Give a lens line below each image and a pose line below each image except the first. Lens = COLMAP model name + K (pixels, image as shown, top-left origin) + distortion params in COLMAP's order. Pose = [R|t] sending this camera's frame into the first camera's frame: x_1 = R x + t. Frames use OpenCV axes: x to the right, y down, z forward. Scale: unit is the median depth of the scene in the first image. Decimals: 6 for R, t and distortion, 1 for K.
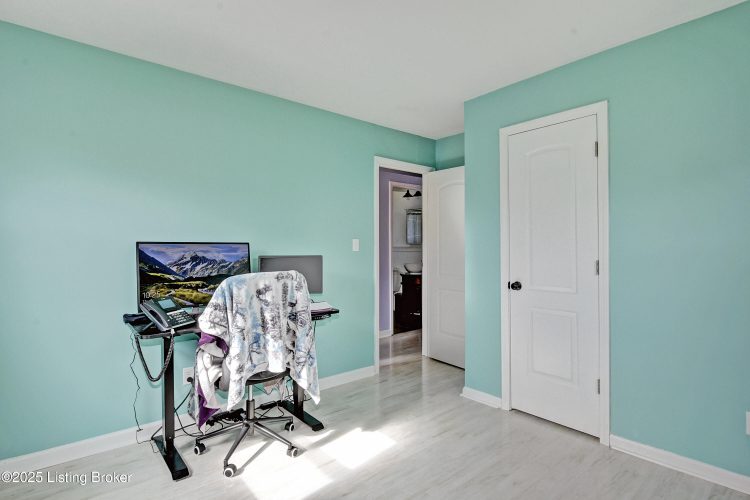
lens RADIAL K [[380.8, 0, 375.3], [0, 380.8, 247.3], [0, 0, 1]] dist [0.003697, -0.000705]
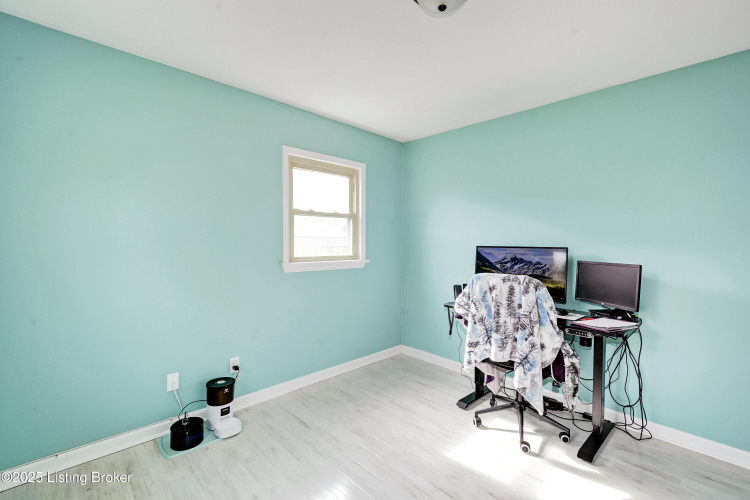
lens RADIAL K [[327.7, 0, 375.2], [0, 327.7, 249.0], [0, 0, 1]] dist [-0.001589, -0.000425]
pose [[0.067632, 0.021788, -0.997472, 0.607860], [-0.010464, 0.999722, 0.021128, -0.024334], [0.997655, 0.009008, 0.067841, 0.489723]]
